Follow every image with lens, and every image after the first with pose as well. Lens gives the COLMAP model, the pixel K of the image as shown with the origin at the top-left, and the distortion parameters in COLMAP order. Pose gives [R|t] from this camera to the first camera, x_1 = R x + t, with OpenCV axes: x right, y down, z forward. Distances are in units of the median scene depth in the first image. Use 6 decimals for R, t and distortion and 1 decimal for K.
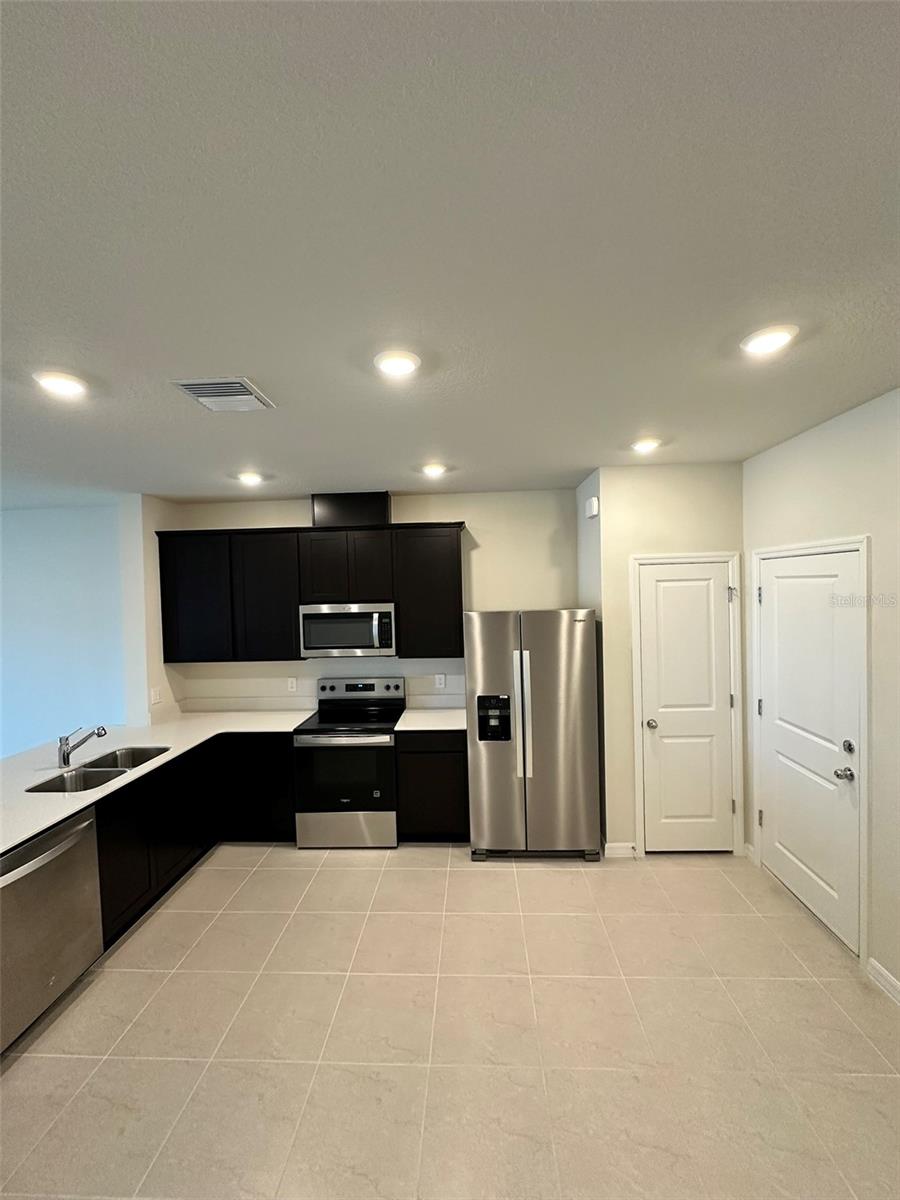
lens RADIAL K [[476.6, 0, 449.8], [0, 476.6, 600.4], [0, 0, 1]] dist [-0.002785, 0.000191]
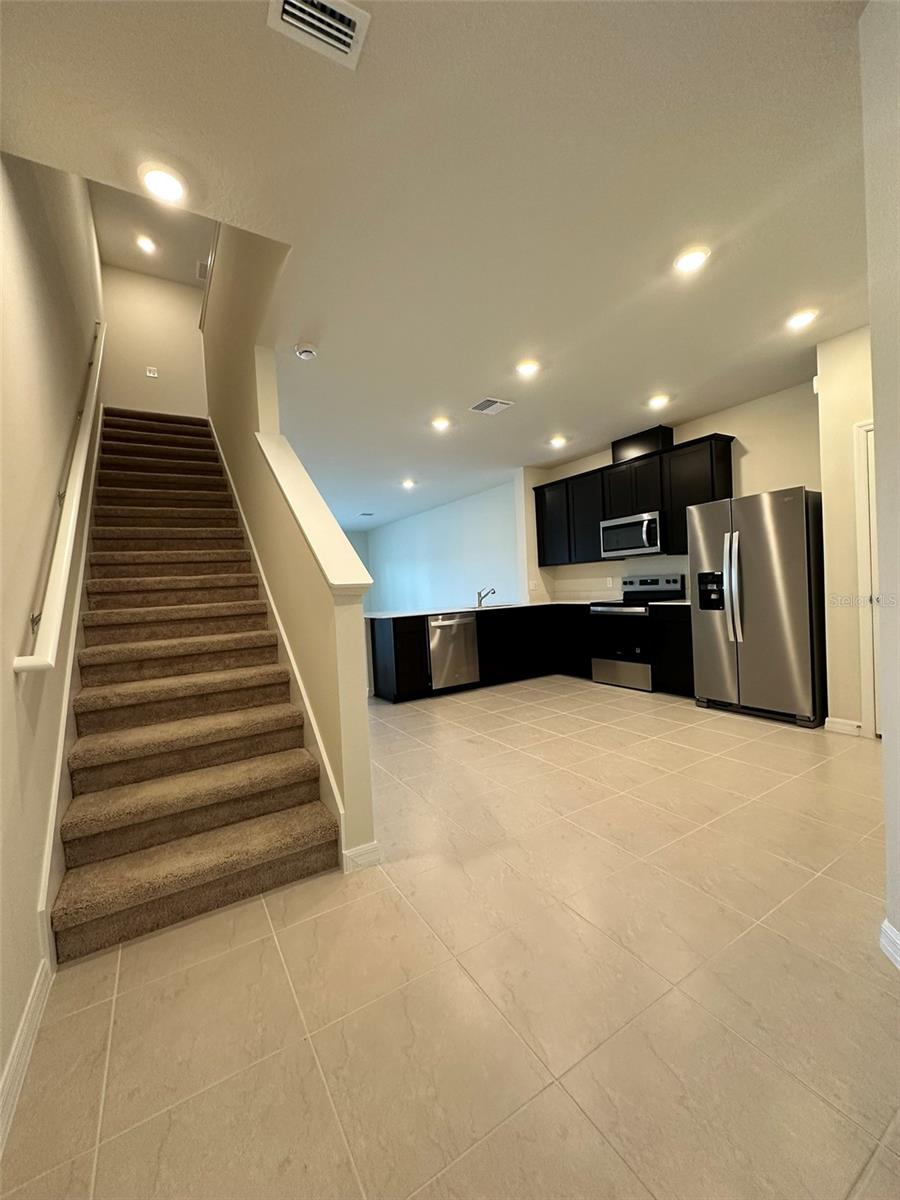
lens RADIAL K [[476.6, 0, 450.9], [0, 476.6, 601.3], [0, 0, 1]] dist [-0.002785, 0.000191]
pose [[0.563879, 0.024660, -0.825489, 0.684642], [0.019238, 0.998891, 0.042982, 0.196771], [0.825633, -0.040118, 0.562779, -0.219716]]
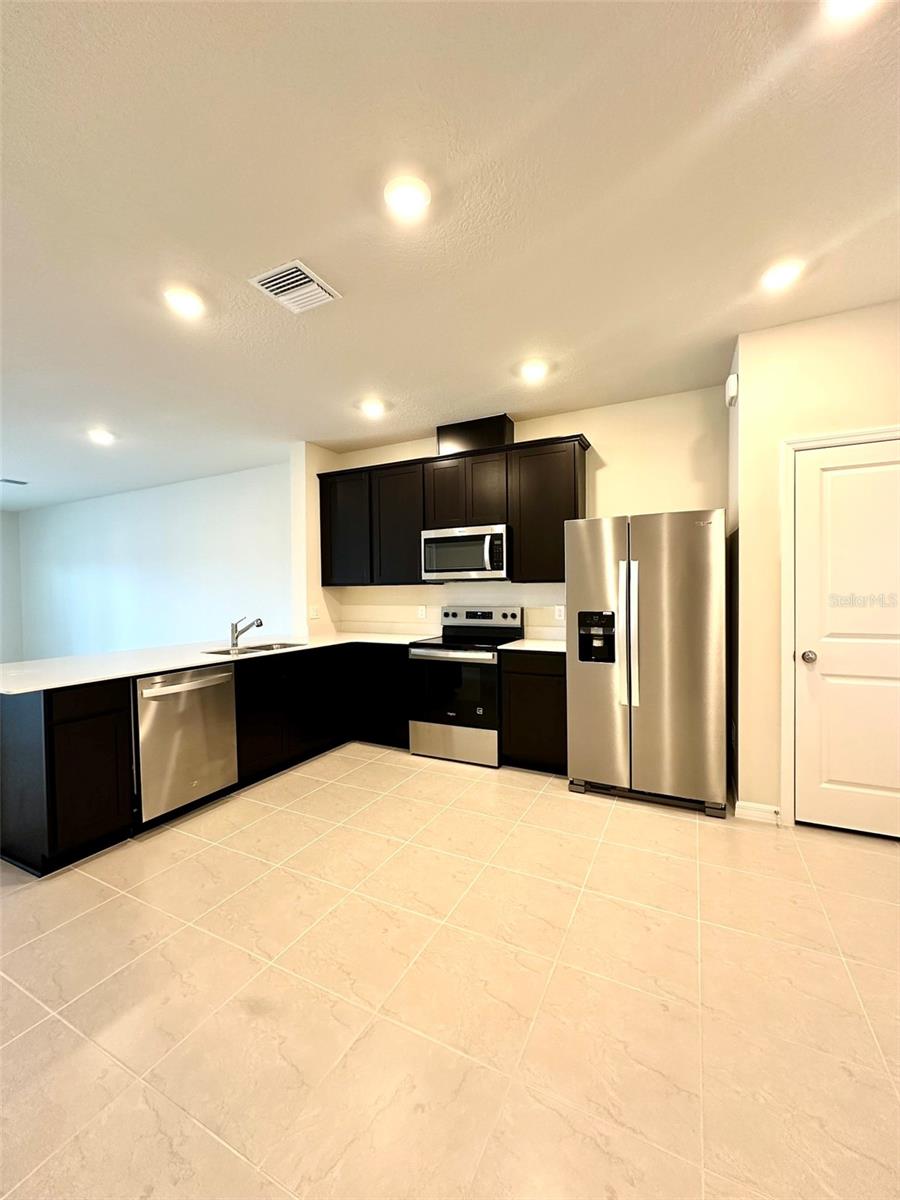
lens RADIAL K [[476.6, 0, 451.2], [0, 476.6, 600.4], [0, 0, 1]] dist [-0.002785, 0.000191]
pose [[0.913572, 0.025560, -0.405874, 0.196295], [-0.022268, 0.999670, 0.012832, 0.163066], [0.406068, -0.002685, 0.913839, 0.058088]]
